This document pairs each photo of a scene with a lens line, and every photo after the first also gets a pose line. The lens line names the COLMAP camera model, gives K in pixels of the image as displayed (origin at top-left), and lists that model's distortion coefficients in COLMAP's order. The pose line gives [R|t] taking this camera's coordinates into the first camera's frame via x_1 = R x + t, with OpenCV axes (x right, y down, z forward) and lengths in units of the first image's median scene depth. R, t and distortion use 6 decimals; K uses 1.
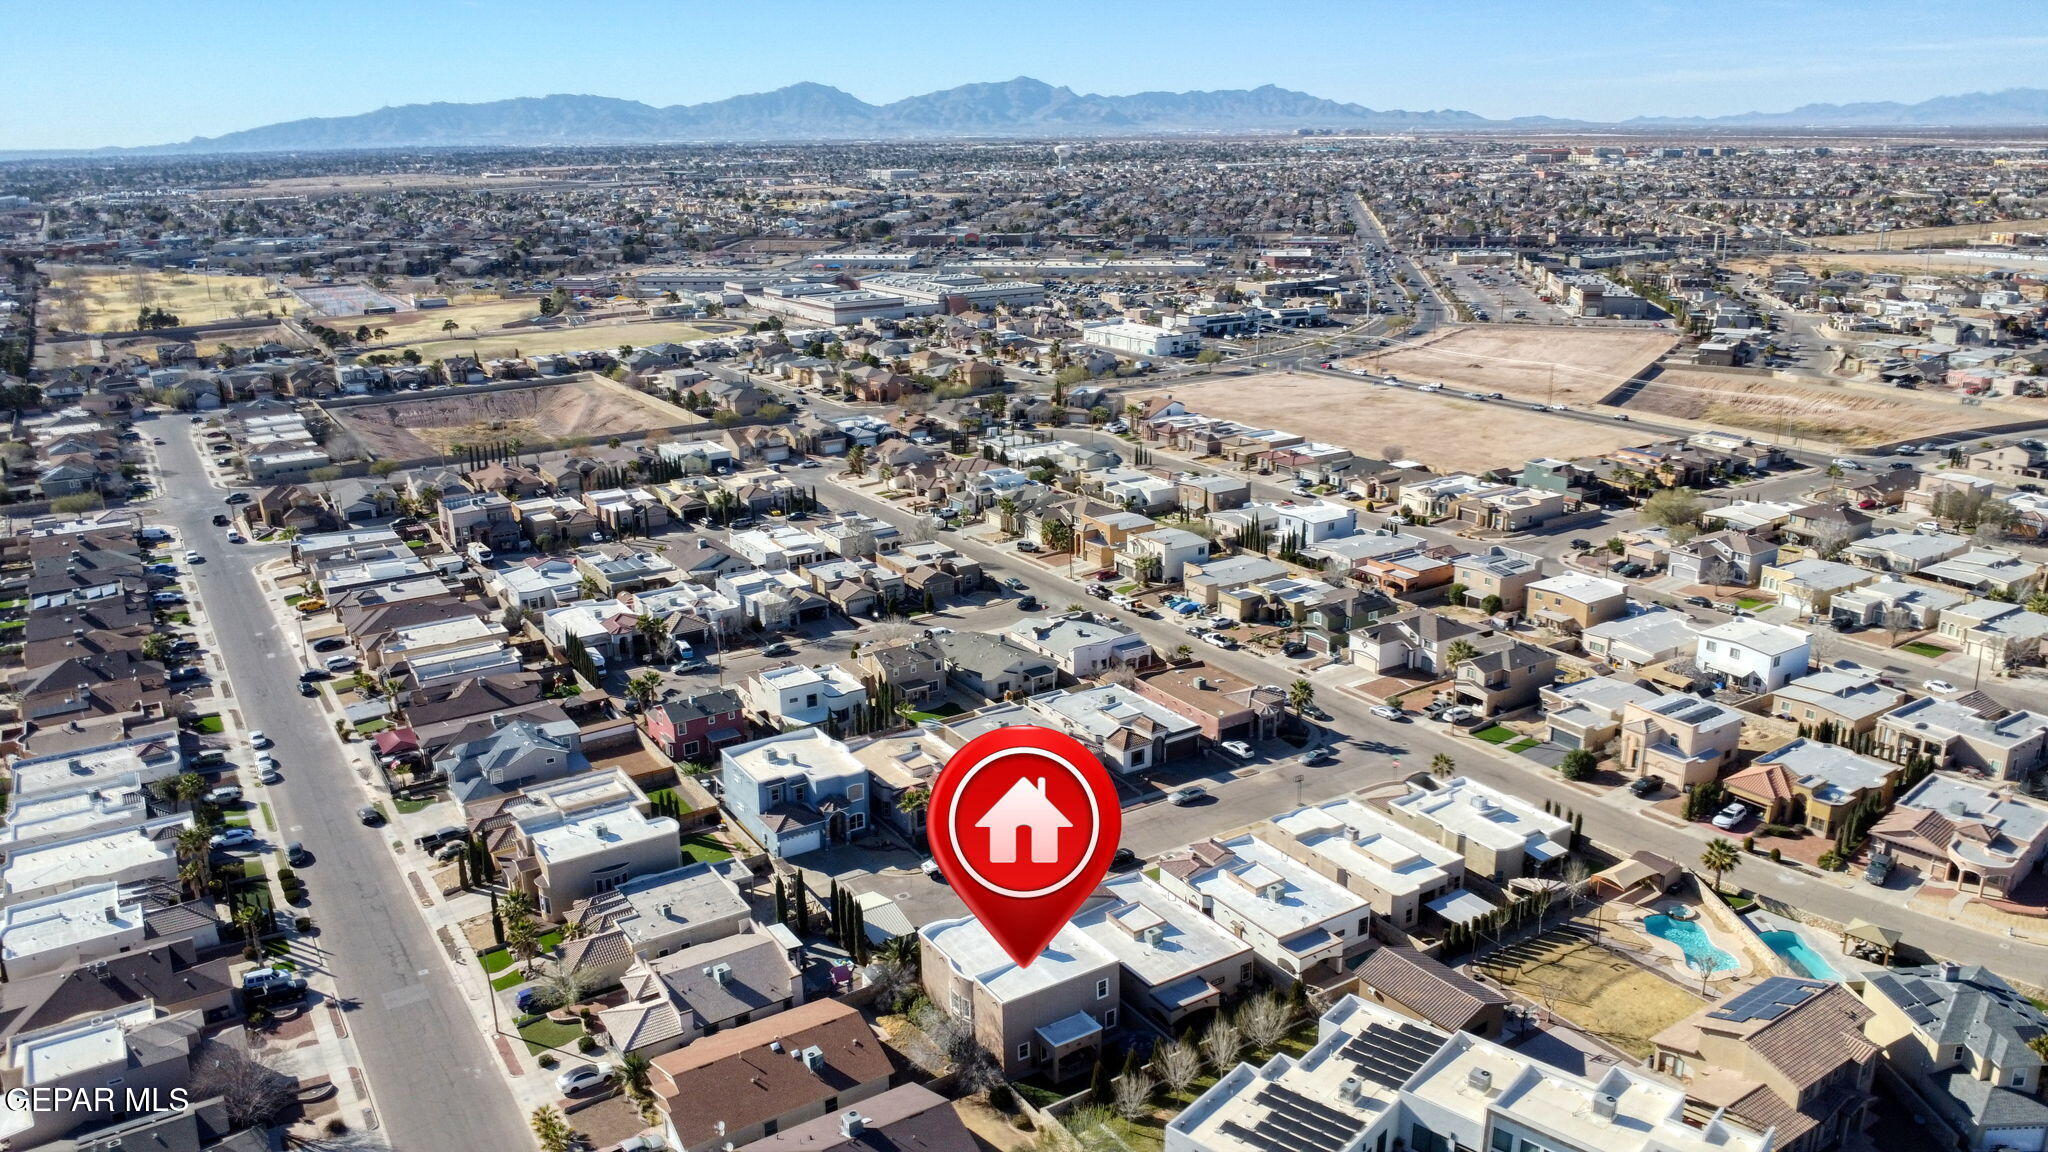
lens RADIAL K [[1483.5, 0, 1024.0], [0, 1483.5, 576.0], [0, 0, 1]] dist [-0.027945, -0.002777]
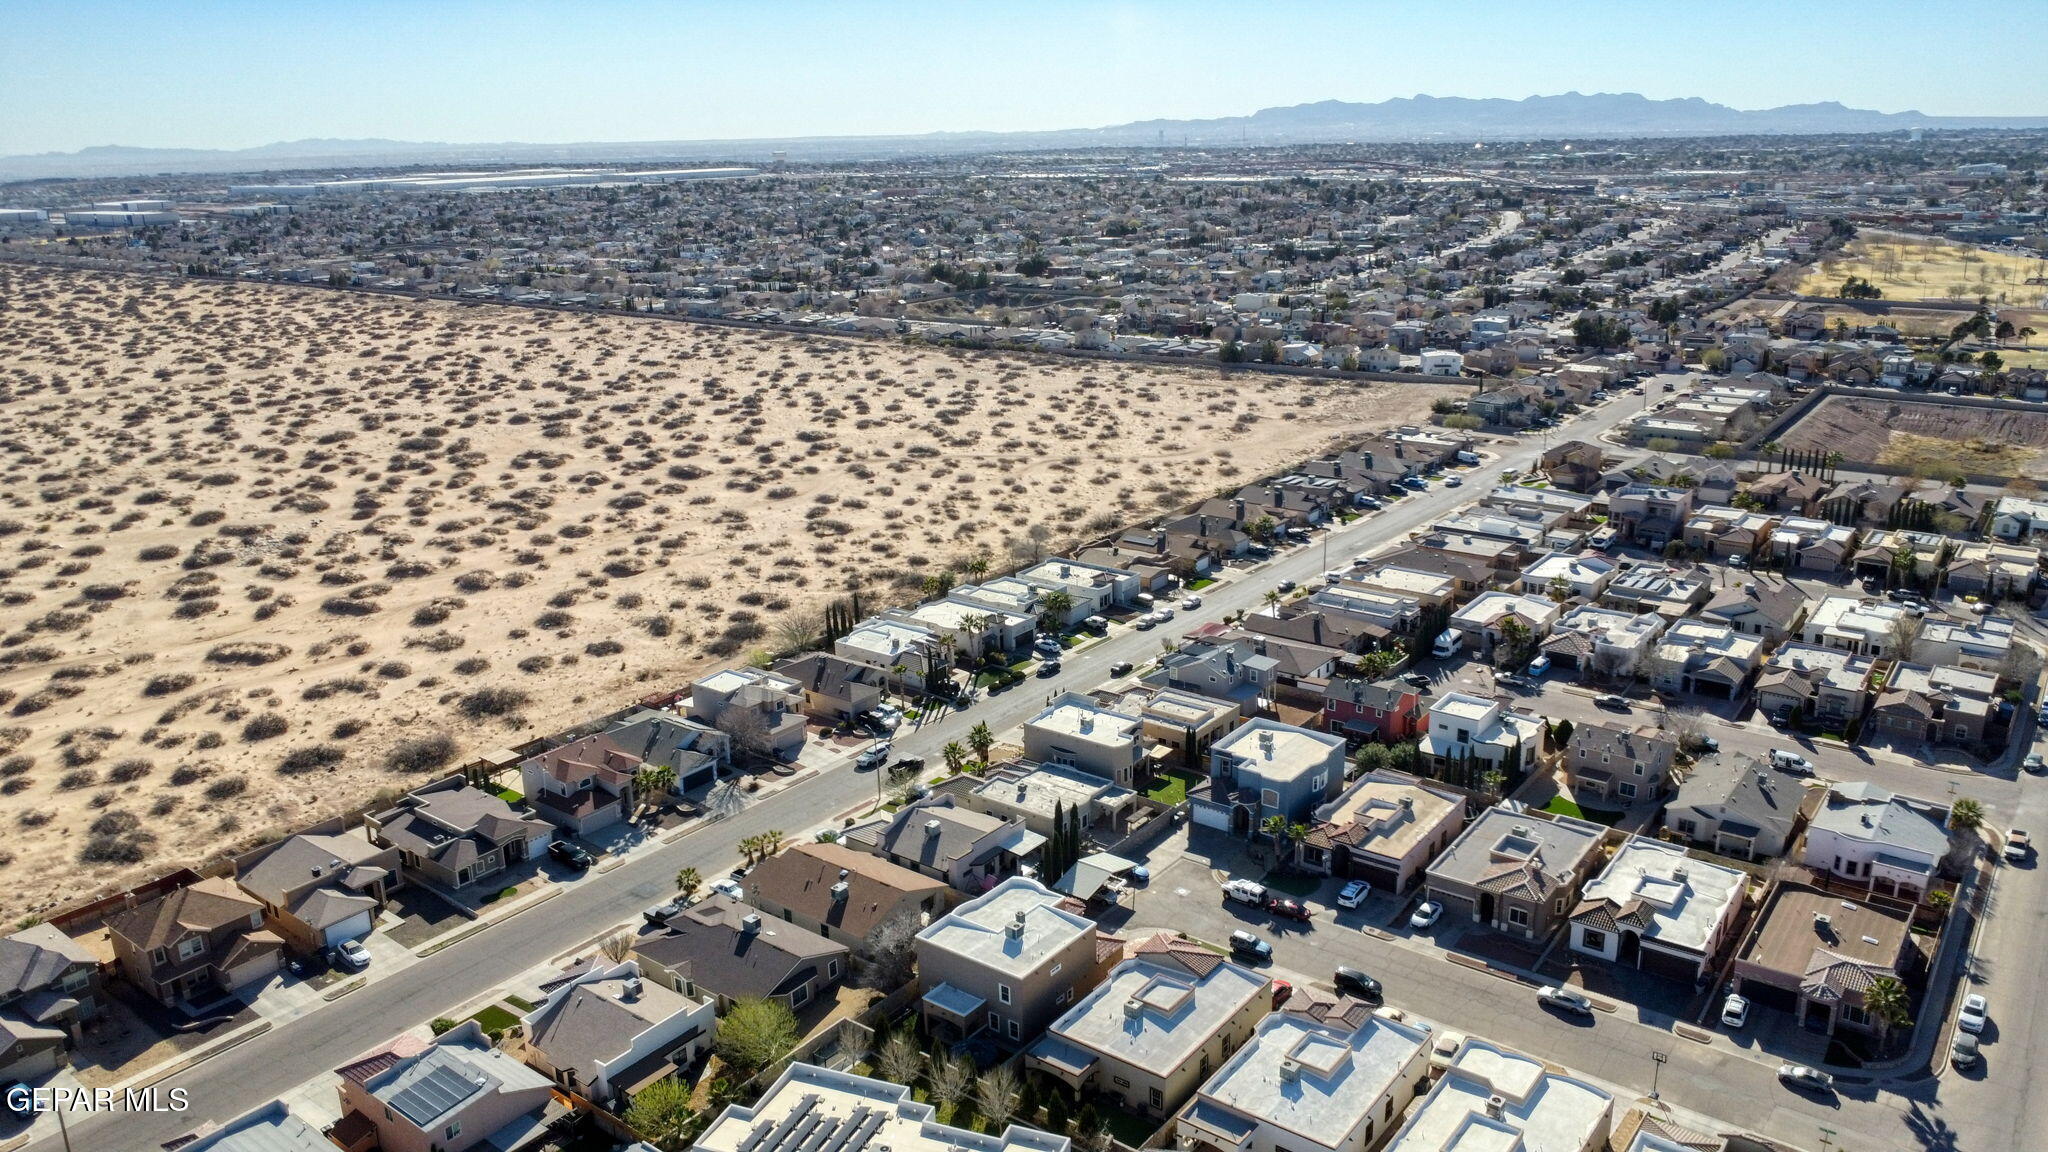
lens RADIAL K [[1483.5, 0, 1024.0], [0, 1483.5, 576.0], [0, 0, 1]] dist [-0.027945, -0.002777]
pose [[0.348636, 0.277613, -0.895201, 0.741856], [-0.257351, 0.946770, 0.193380, -0.157740], [0.901234, 0.162962, 0.401522, 0.476258]]
